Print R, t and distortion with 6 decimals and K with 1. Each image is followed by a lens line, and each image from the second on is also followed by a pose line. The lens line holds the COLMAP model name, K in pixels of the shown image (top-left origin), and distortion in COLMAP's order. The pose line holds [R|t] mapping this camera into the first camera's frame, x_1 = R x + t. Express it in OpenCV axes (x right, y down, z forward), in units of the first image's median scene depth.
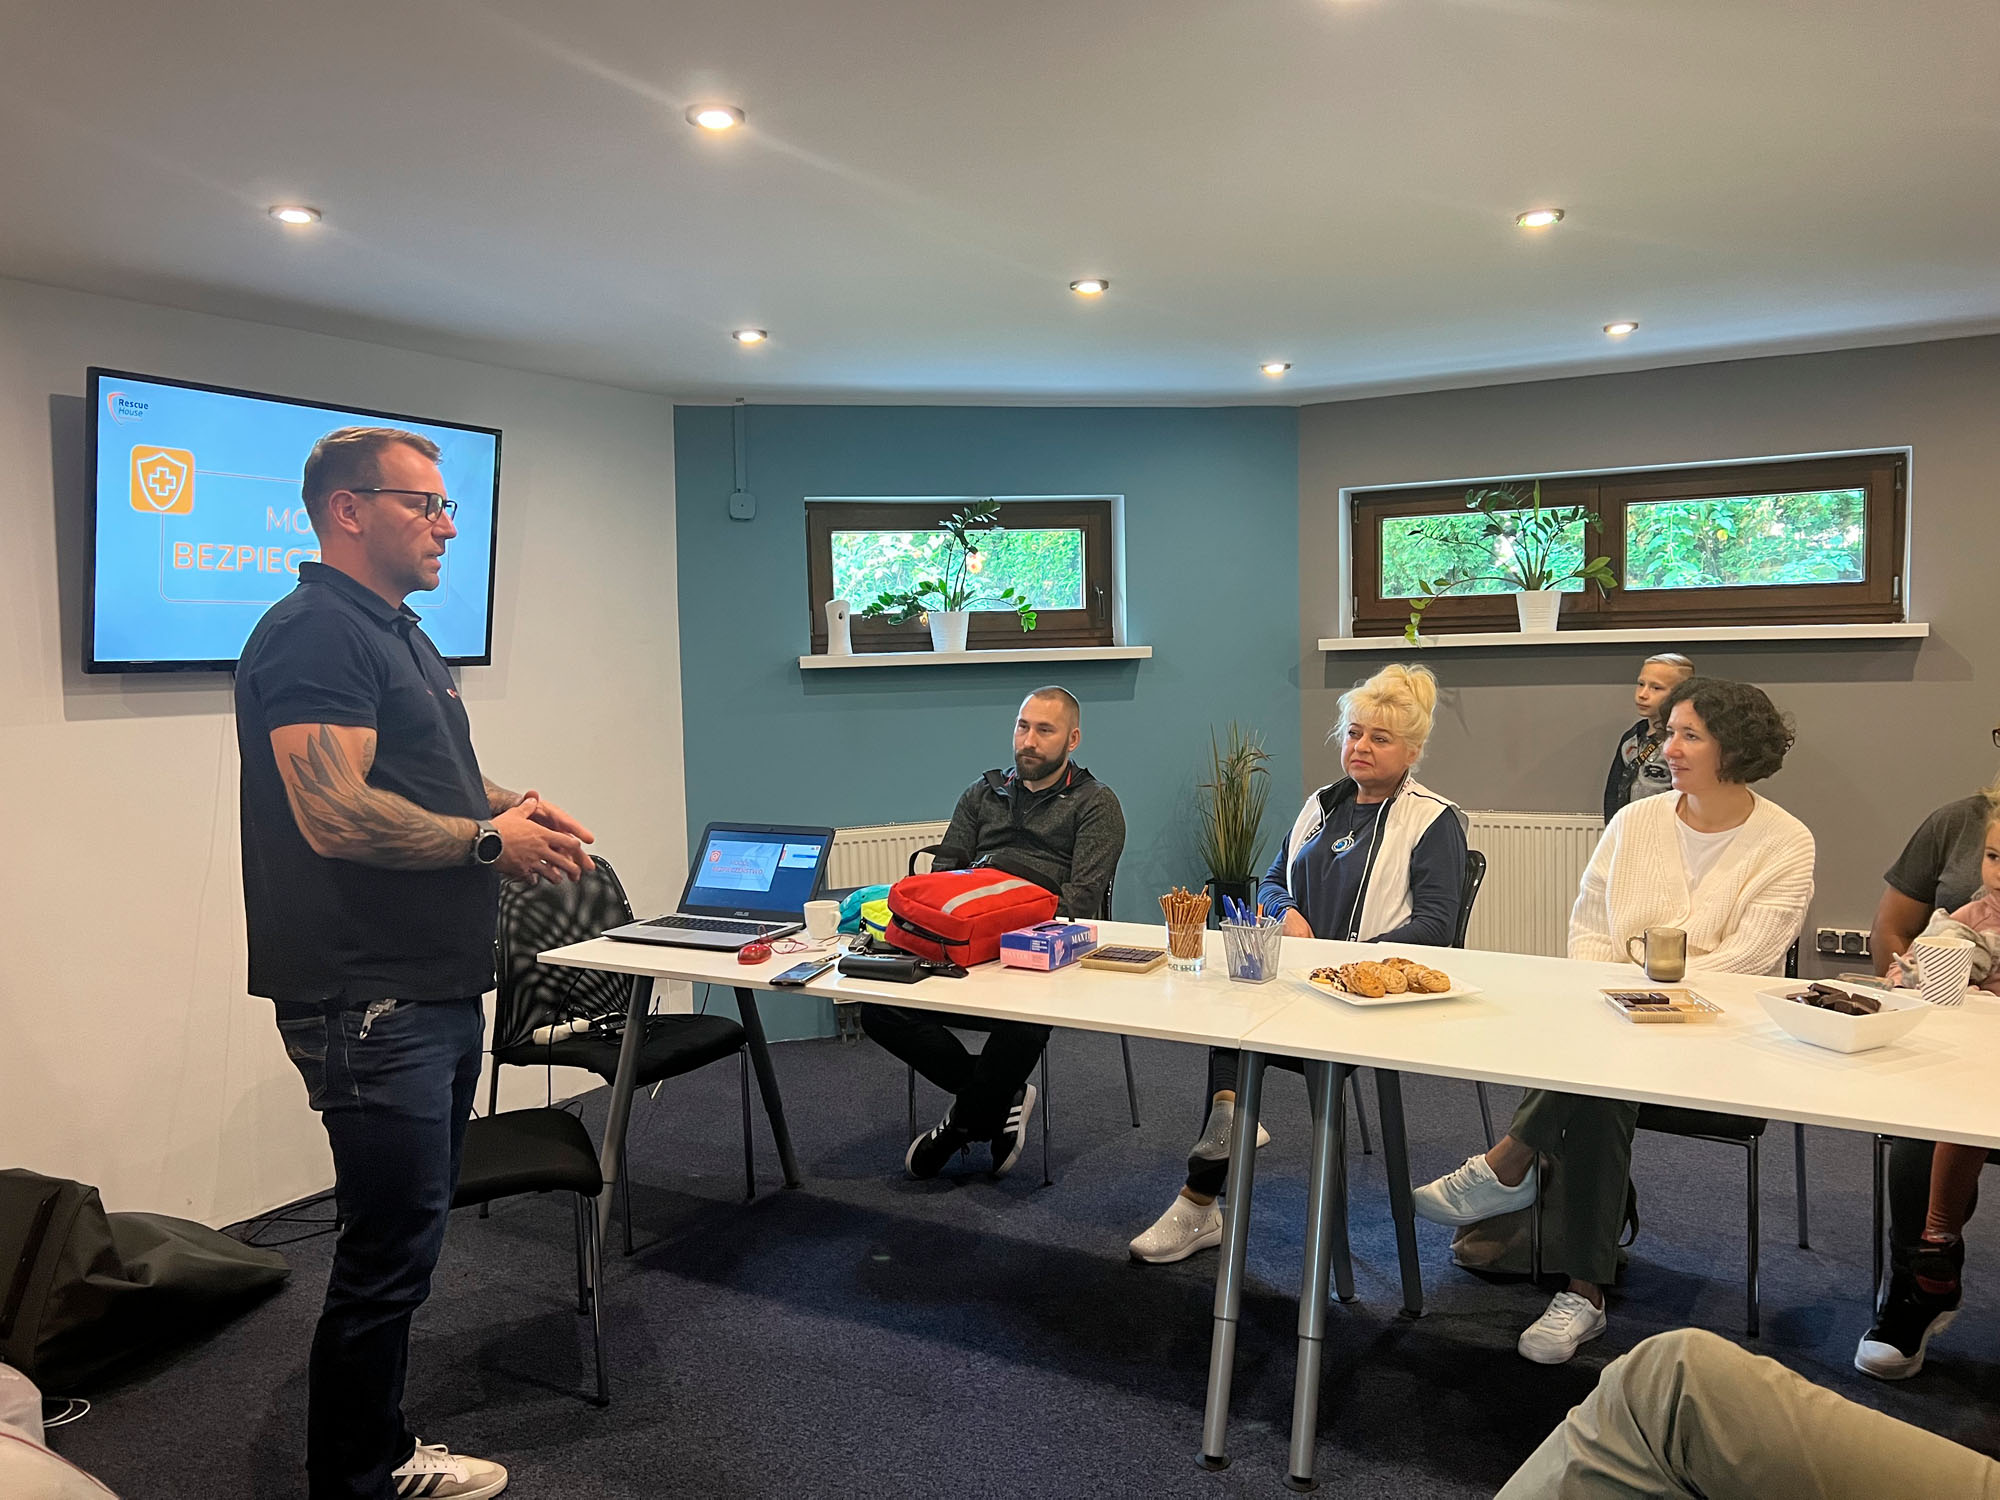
lens RADIAL K [[1504.0, 0, 995.5], [0, 1504.0, 758.1], [0, 0, 1]] dist [0.047415, -0.062432]
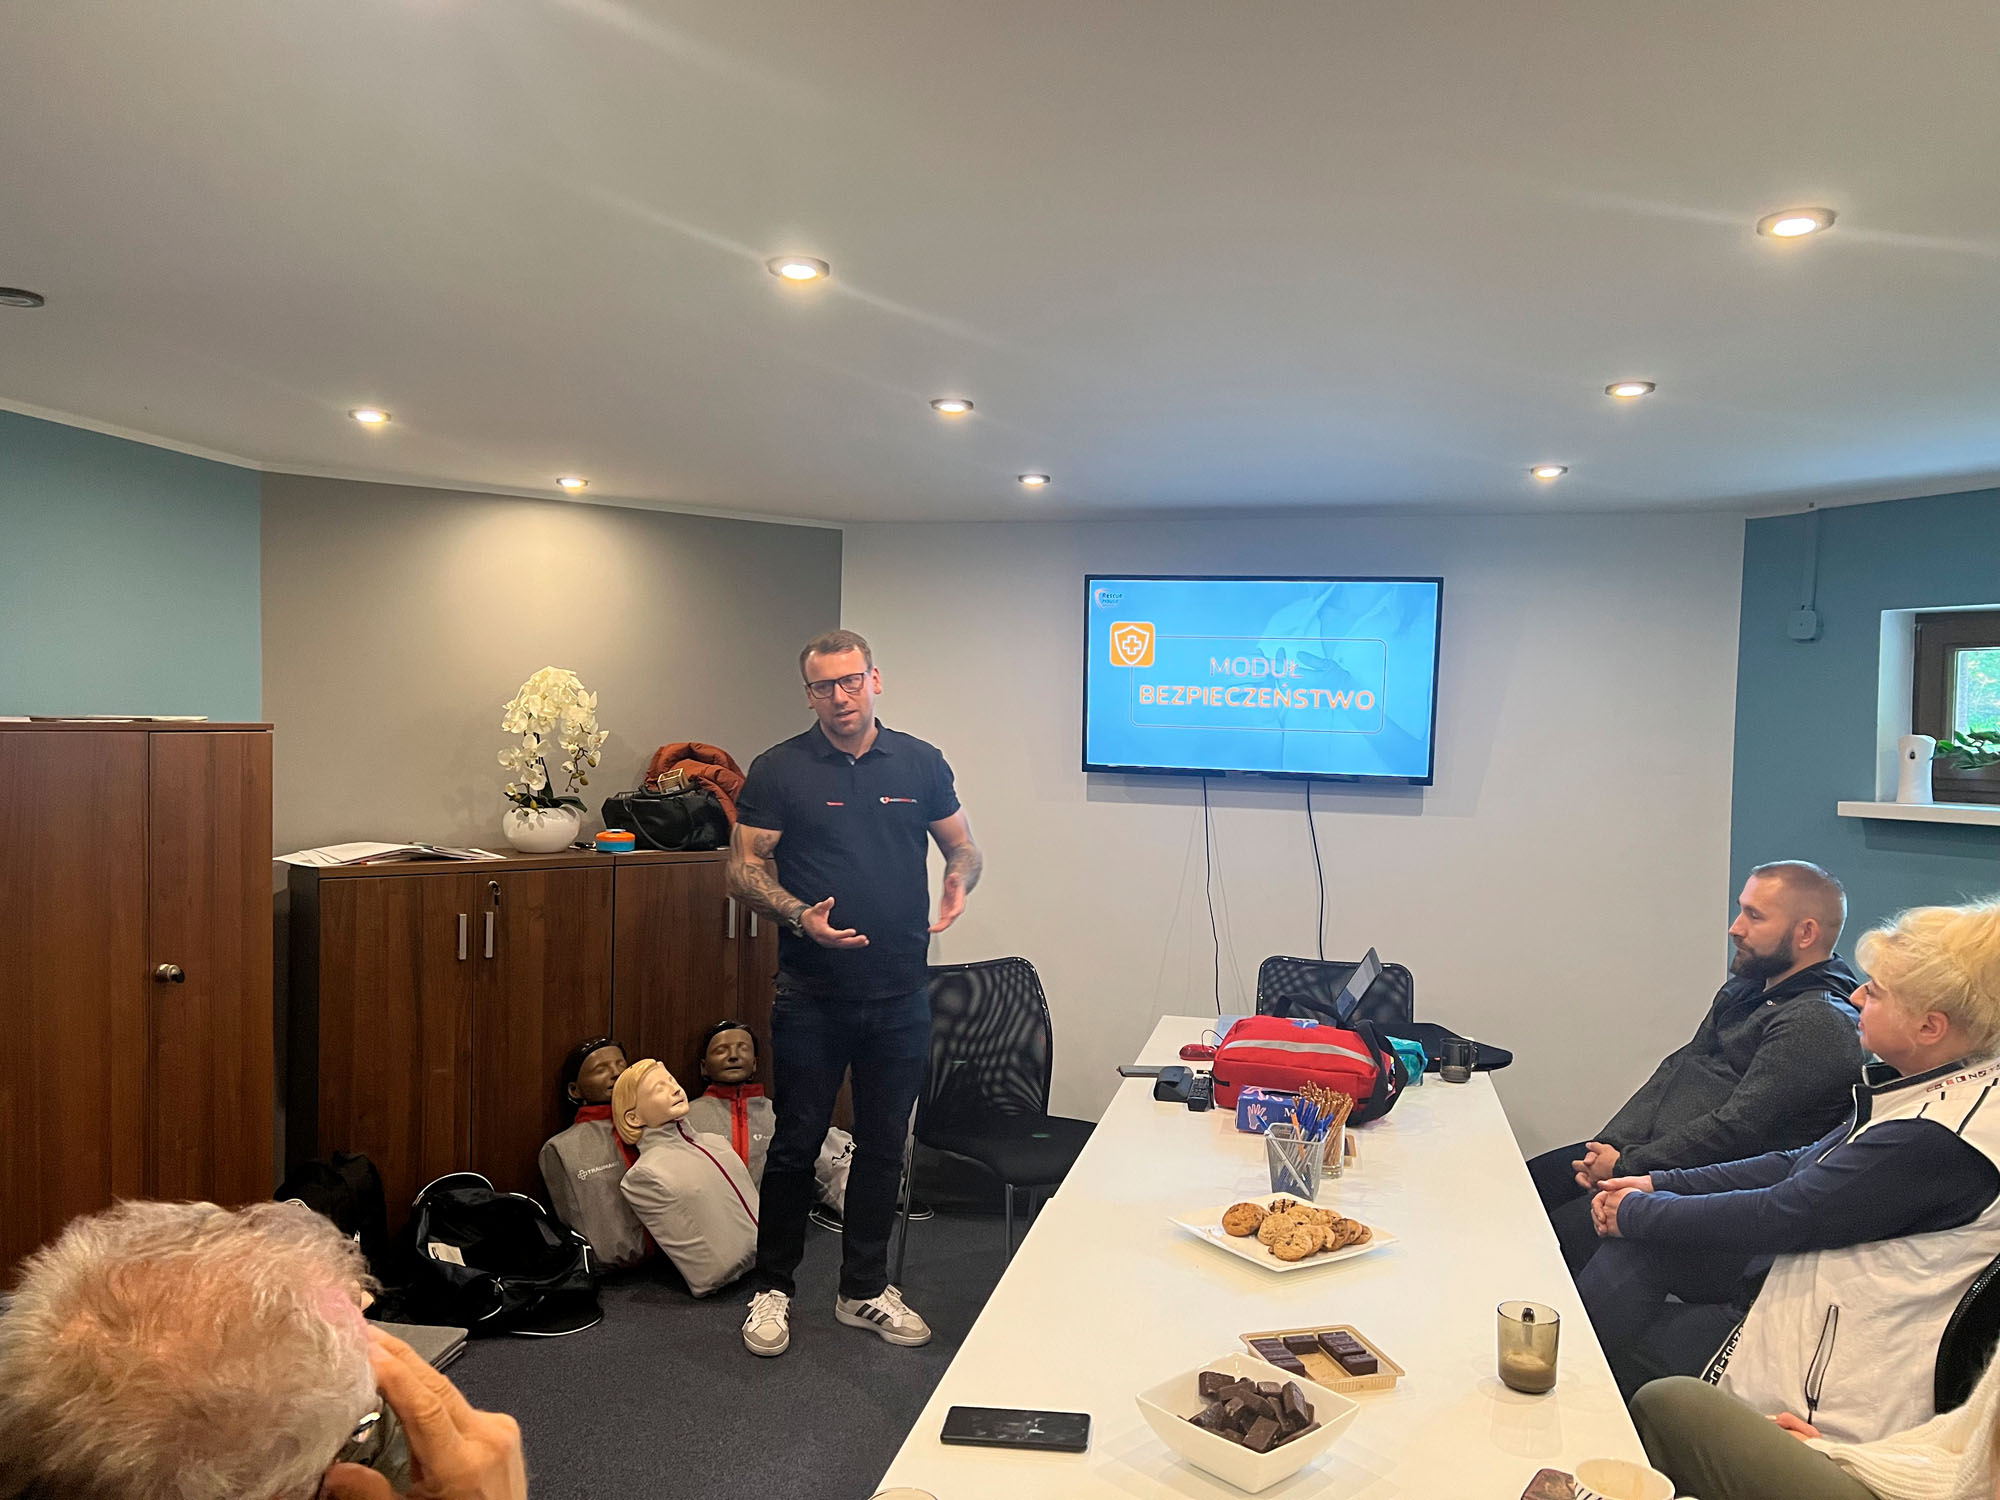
lens RADIAL K [[1504.0, 0, 995.5], [0, 1504.0, 758.1], [0, 0, 1]] dist [0.047415, -0.062432]
pose [[0.268269, 0.050225, -0.962034, 0.791457], [-0.104561, 0.994258, 0.022750, -0.089387], [0.957653, 0.094488, 0.271981, 0.469704]]
